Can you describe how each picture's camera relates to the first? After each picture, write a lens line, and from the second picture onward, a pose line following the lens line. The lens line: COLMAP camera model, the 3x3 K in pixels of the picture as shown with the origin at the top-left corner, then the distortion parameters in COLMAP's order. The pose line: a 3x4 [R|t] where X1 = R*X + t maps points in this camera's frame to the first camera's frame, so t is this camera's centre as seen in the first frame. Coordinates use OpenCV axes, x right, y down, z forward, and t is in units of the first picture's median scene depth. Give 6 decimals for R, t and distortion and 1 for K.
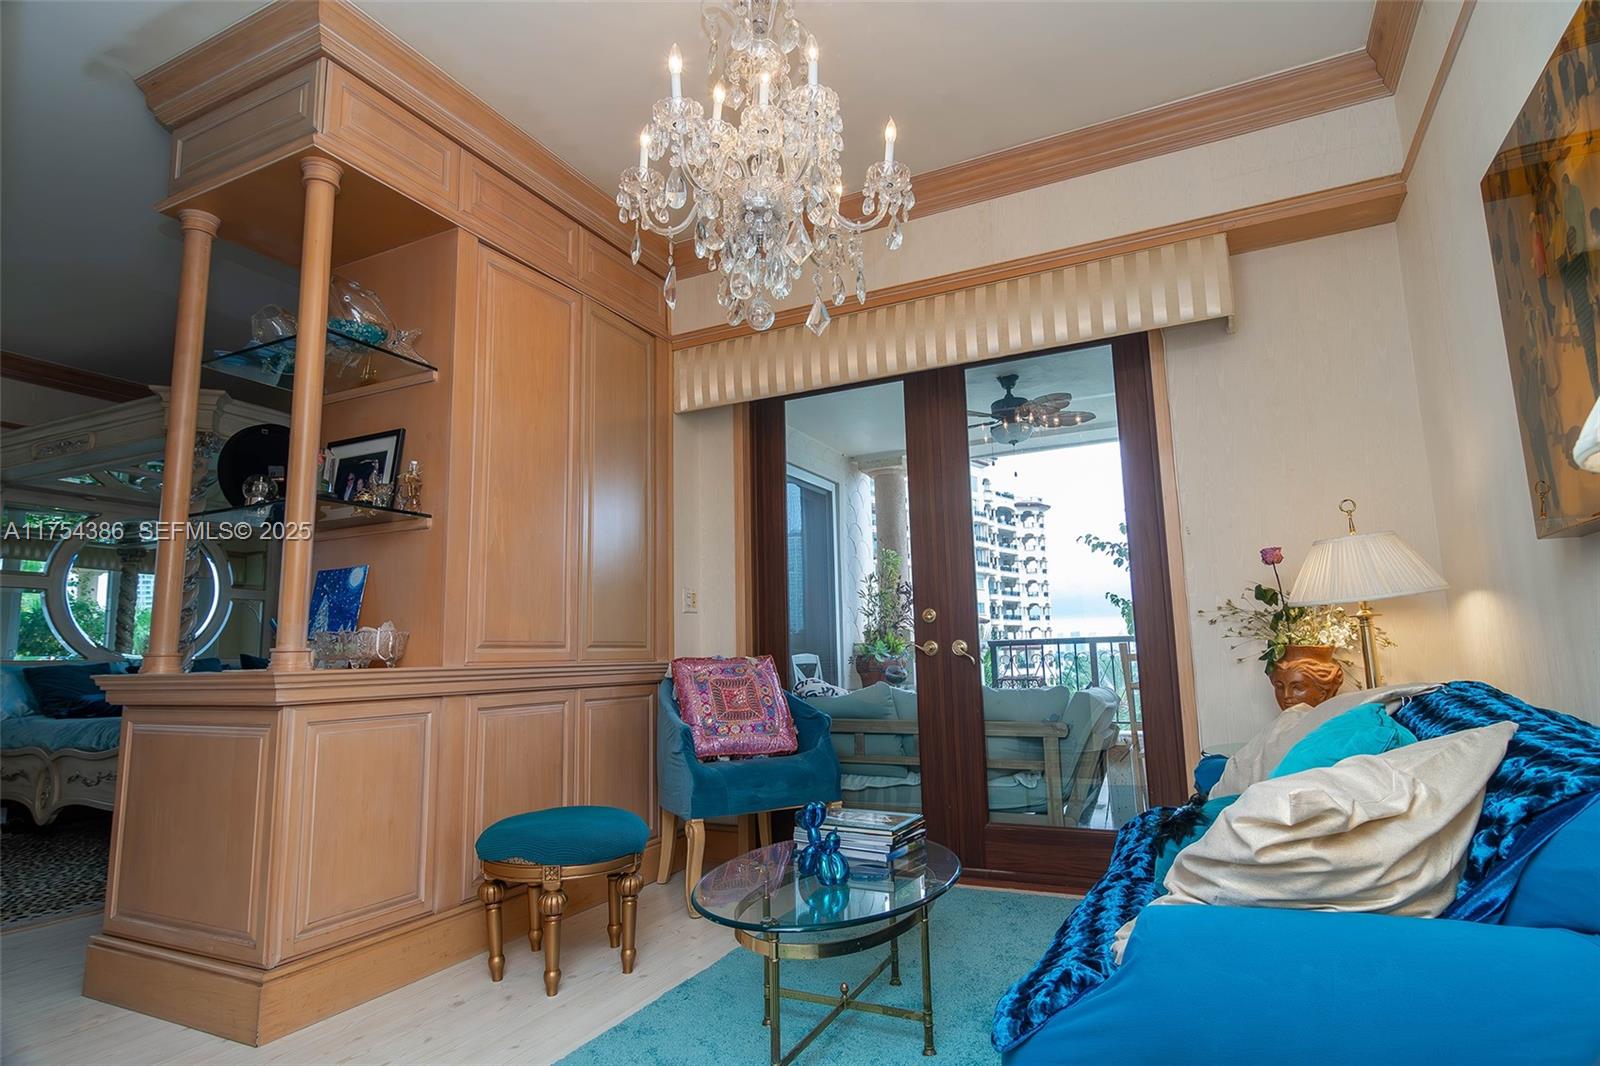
lens RADIAL K [[853.7, 0, 802.1], [0, 853.7, 528.9], [0, 0, 1]] dist [0.003331, -0.000500]
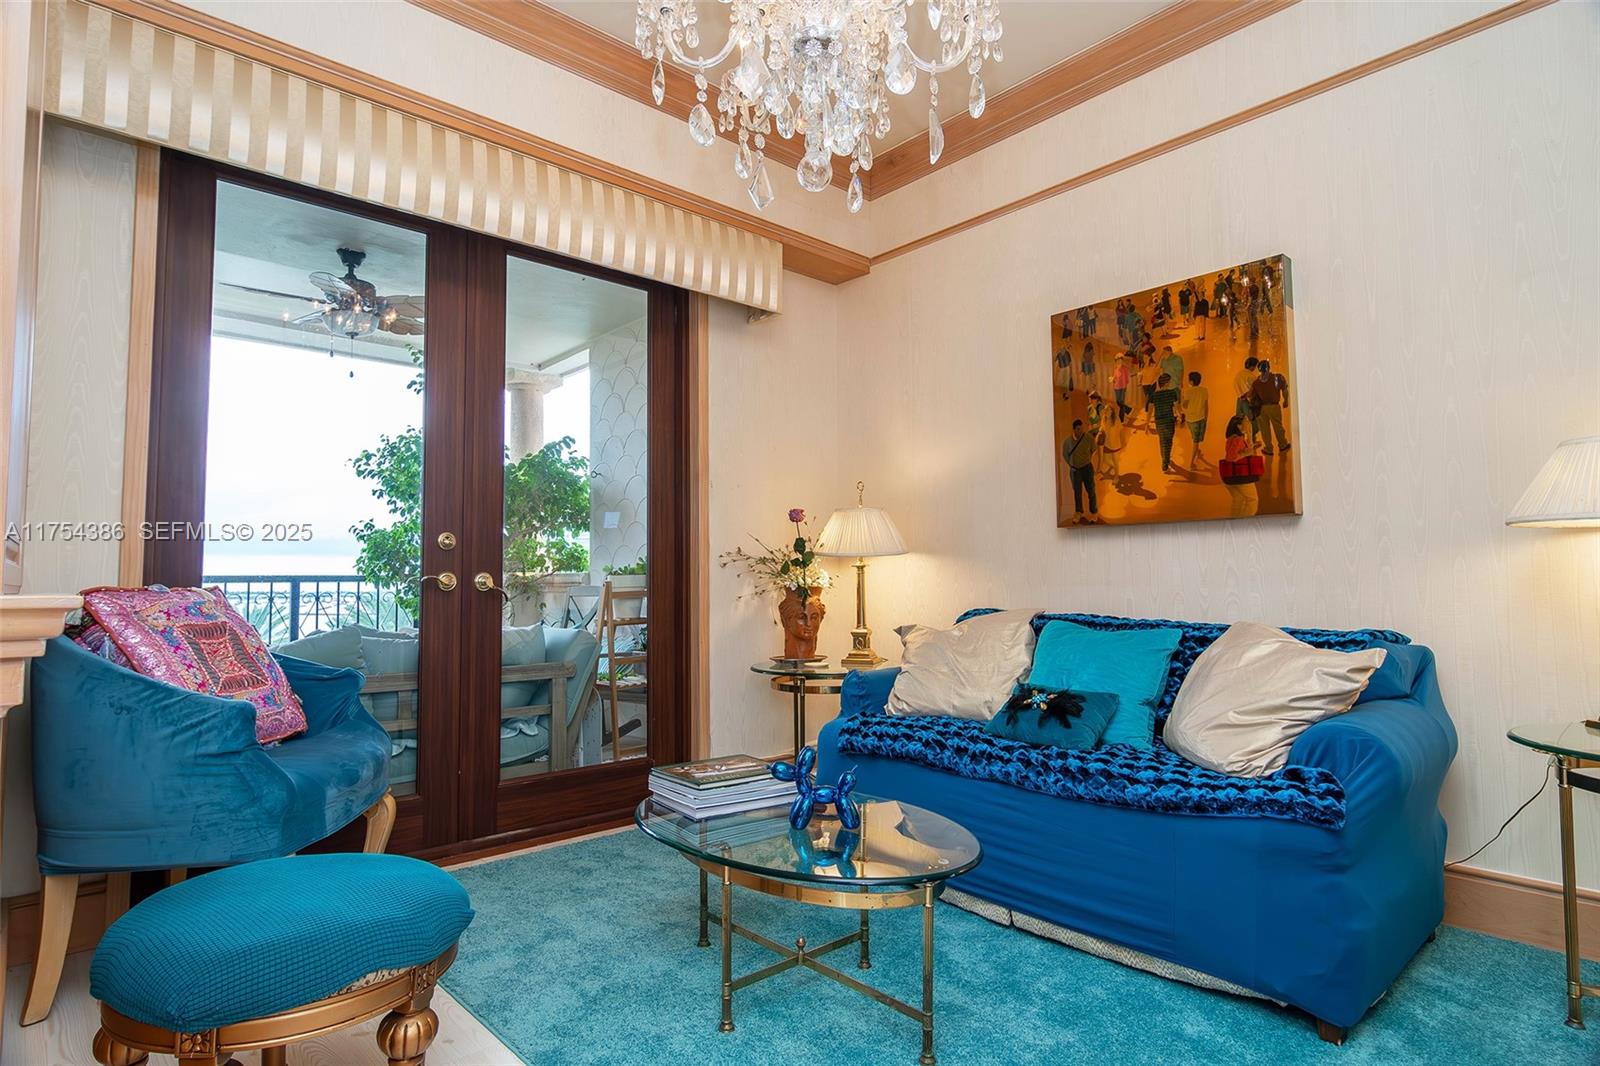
lens RADIAL K [[853.7, 0, 807.4], [0, 853.7, 545.4], [0, 0, 1]] dist [0.003331, -0.000500]
pose [[0.345339, 0.067091, 0.936077, -0.496463], [-0.139363, 0.990048, -0.019545, 0.078576], [-0.928073, -0.123705, 0.351253, 0.429271]]
